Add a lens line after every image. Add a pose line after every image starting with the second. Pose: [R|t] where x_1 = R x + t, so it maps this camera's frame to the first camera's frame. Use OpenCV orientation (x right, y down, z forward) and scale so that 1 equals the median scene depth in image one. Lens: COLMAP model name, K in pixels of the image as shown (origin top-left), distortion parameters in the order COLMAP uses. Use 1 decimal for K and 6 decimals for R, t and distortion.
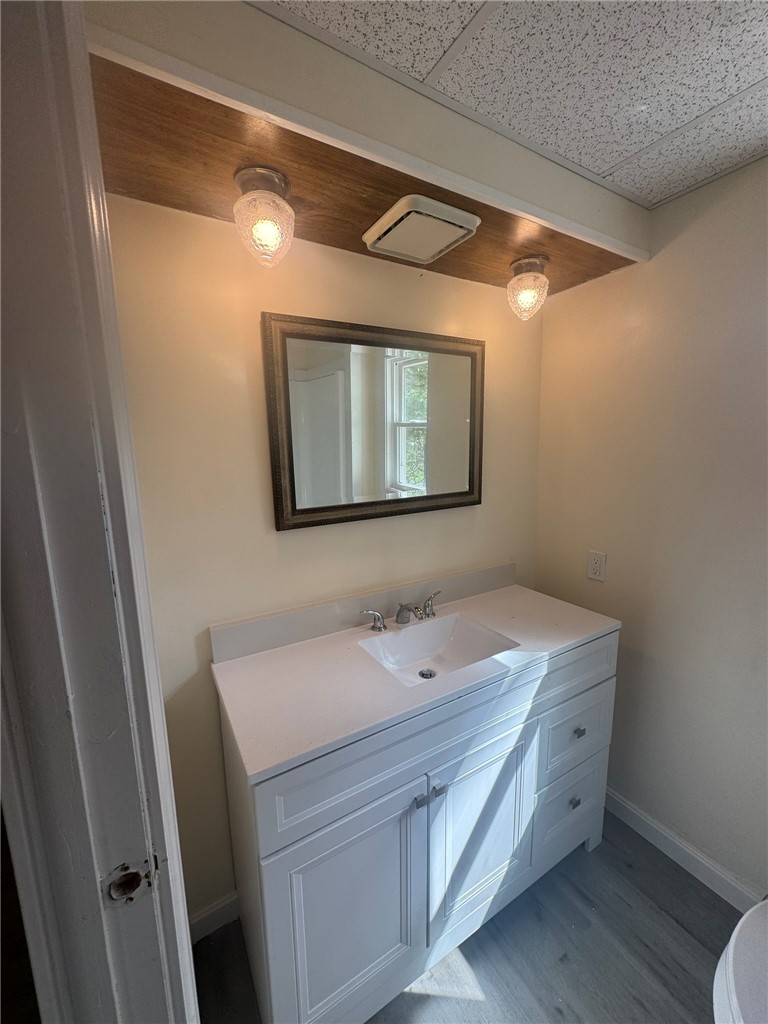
lens RADIAL K [[406.8, 0, 390.9], [0, 406.8, 511.8], [0, 0, 1]] dist [-0.002259, -0.000549]
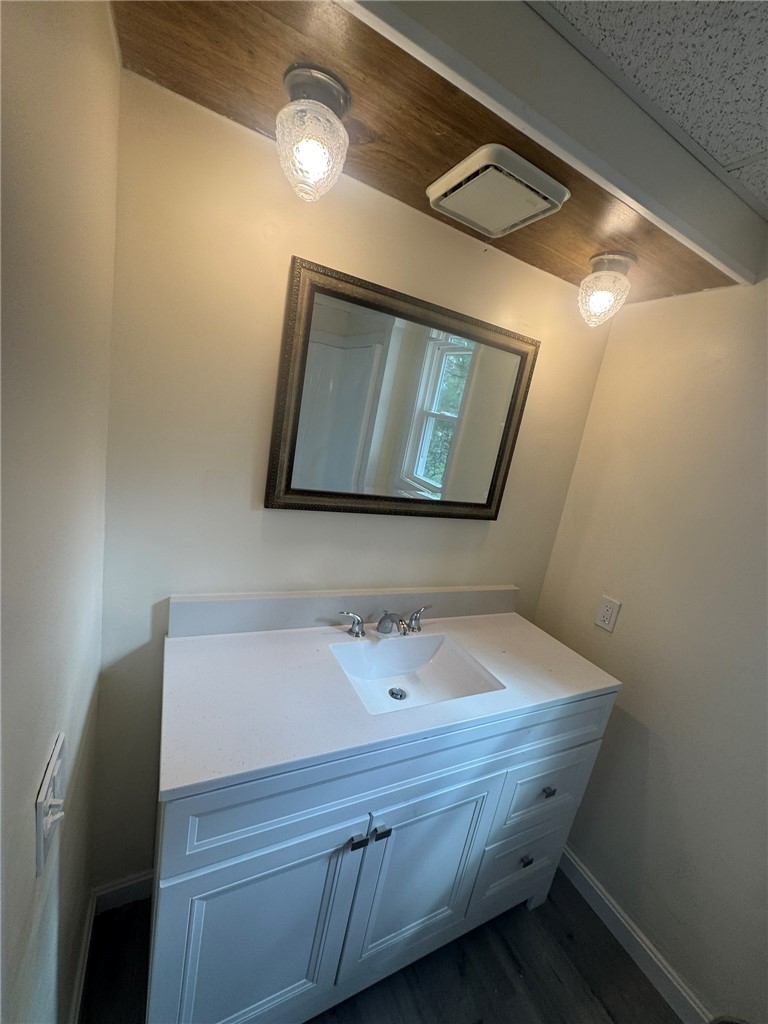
lens RADIAL K [[406.8, 0, 390.9], [0, 406.8, 511.8], [0, 0, 1]] dist [-0.002259, -0.000549]
pose [[0.978194, 0.206003, -0.026433, 0.016388], [-0.204659, 0.977742, 0.046212, -0.042393], [0.035365, -0.039794, 0.998582, 0.119128]]
